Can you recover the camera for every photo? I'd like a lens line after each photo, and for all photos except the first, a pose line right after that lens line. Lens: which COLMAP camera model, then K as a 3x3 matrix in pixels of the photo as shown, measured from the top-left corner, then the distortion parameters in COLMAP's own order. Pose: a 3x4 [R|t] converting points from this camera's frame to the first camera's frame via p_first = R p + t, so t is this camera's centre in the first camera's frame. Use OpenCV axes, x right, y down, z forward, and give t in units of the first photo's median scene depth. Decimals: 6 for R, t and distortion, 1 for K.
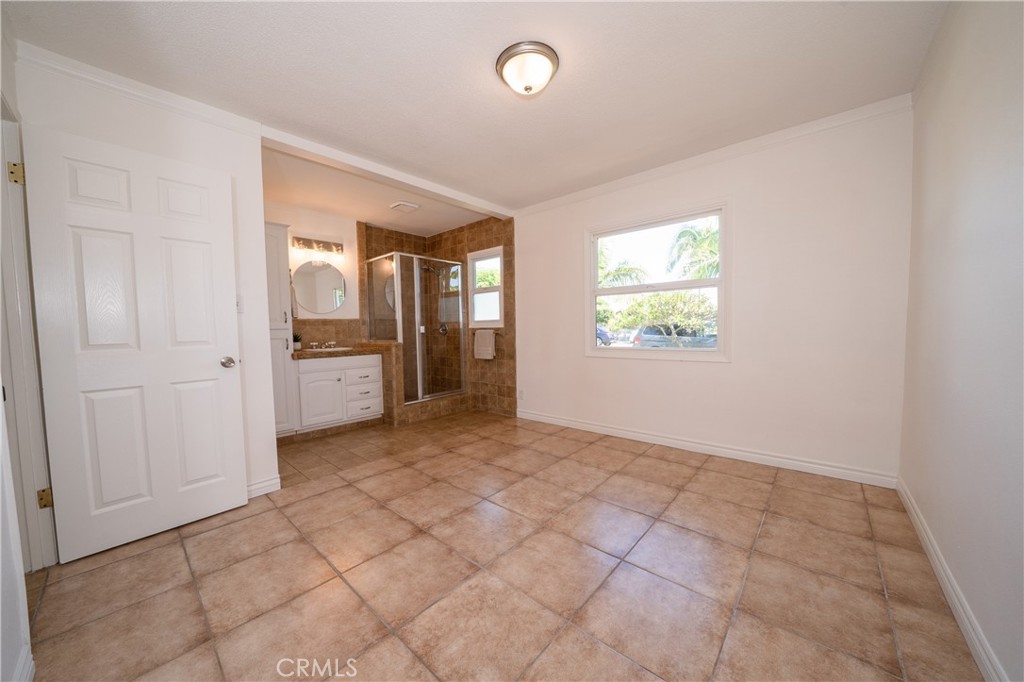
lens RADIAL K [[357.1, 0, 508.5], [0, 357.1, 344.3], [0, 0, 1]] dist [-0.023332, 0.001800]
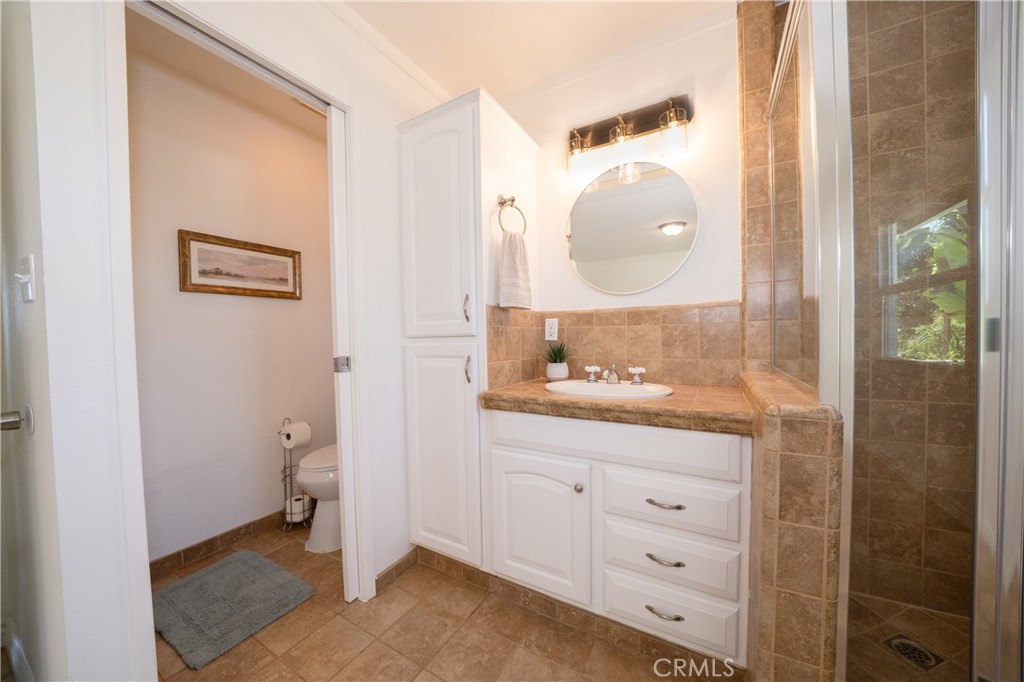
lens RADIAL K [[357.1, 0, 505.8], [0, 357.1, 343.6], [0, 0, 1]] dist [-0.023332, 0.001800]
pose [[0.201765, 0.032666, -0.978889, -0.154835], [-0.031123, 0.999153, 0.026928, -0.036612], [0.978939, 0.025033, 0.202610, 0.771029]]
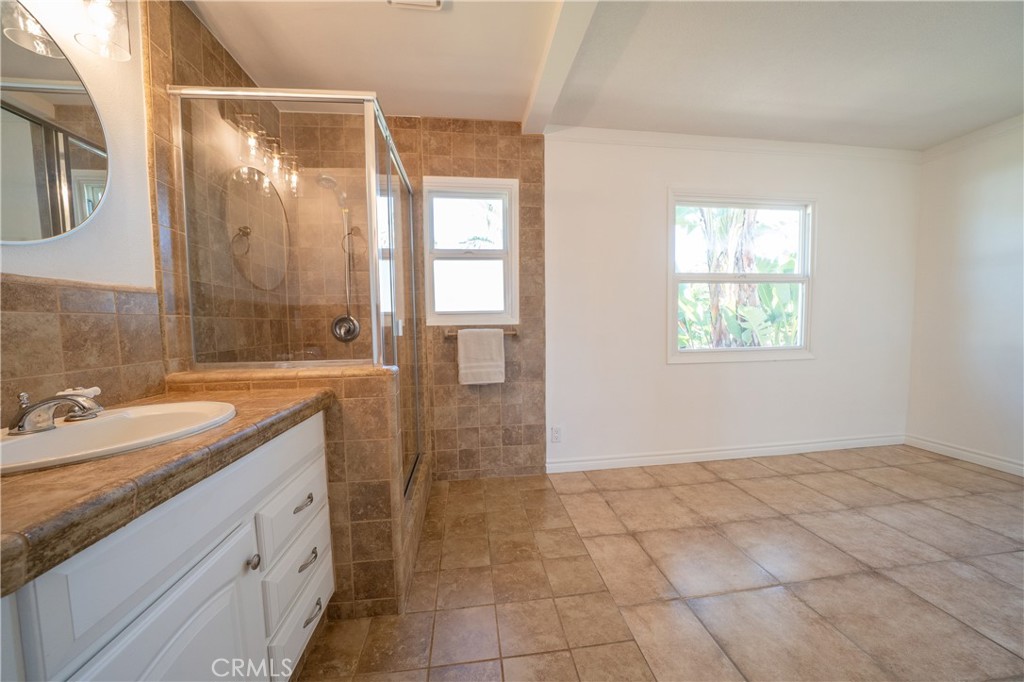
lens RADIAL K [[357.1, 0, 509.8], [0, 357.1, 345.1], [0, 0, 1]] dist [-0.023332, 0.001800]
pose [[0.658479, -0.037352, 0.751672, -0.472556], [0.039991, 0.999093, 0.014613, -0.023981], [-0.751536, 0.020438, 0.659376, 0.664761]]
